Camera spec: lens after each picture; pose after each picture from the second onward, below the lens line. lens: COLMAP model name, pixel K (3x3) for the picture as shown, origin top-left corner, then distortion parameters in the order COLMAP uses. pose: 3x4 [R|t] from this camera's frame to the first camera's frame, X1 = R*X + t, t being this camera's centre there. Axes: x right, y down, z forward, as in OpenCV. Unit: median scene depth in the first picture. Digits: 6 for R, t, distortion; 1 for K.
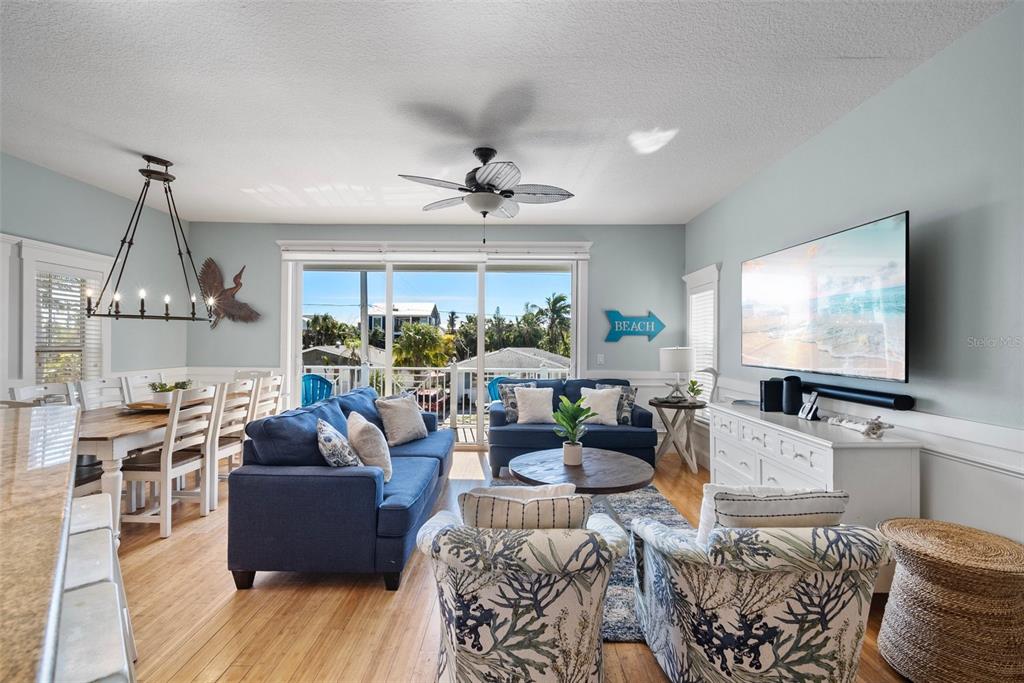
lens RADIAL K [[453.9, 0, 508.8], [0, 453.9, 335.4], [0, 0, 1]] dist [-0.012570, -0.000115]
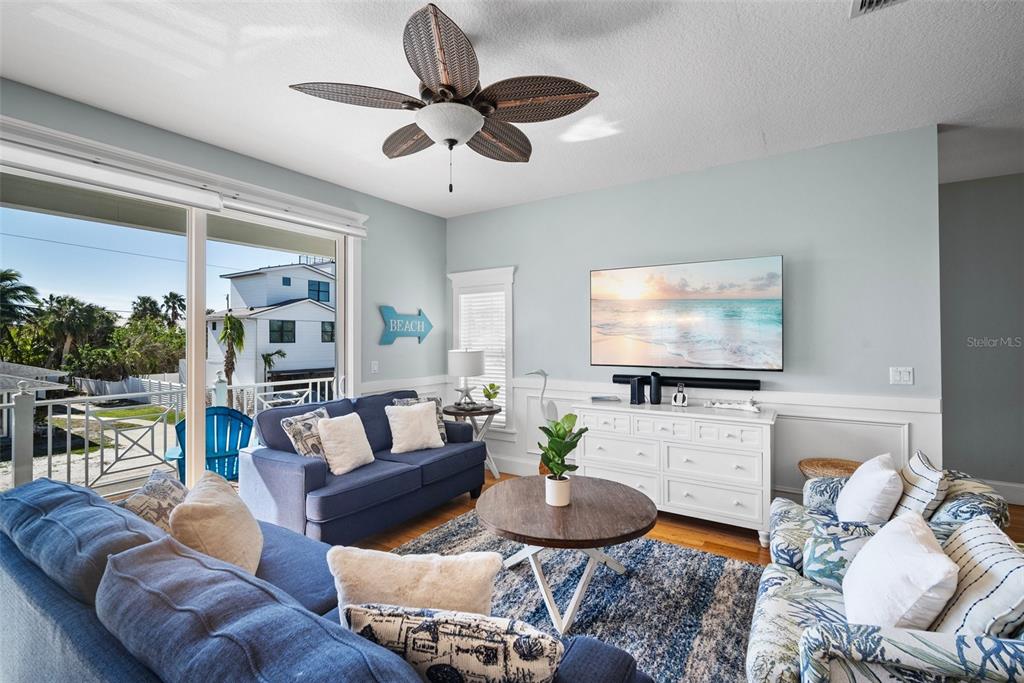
lens RADIAL K [[454.2, 0, 535.9], [0, 454.2, 333.9], [0, 0, 1]] dist [-0.014664, 0.000018]
pose [[0.528320, 0.004704, 0.849033, -0.363497], [-0.004133, 0.999987, -0.002968, -0.004897], [-0.849035, -0.001941, 0.528332, 0.404631]]
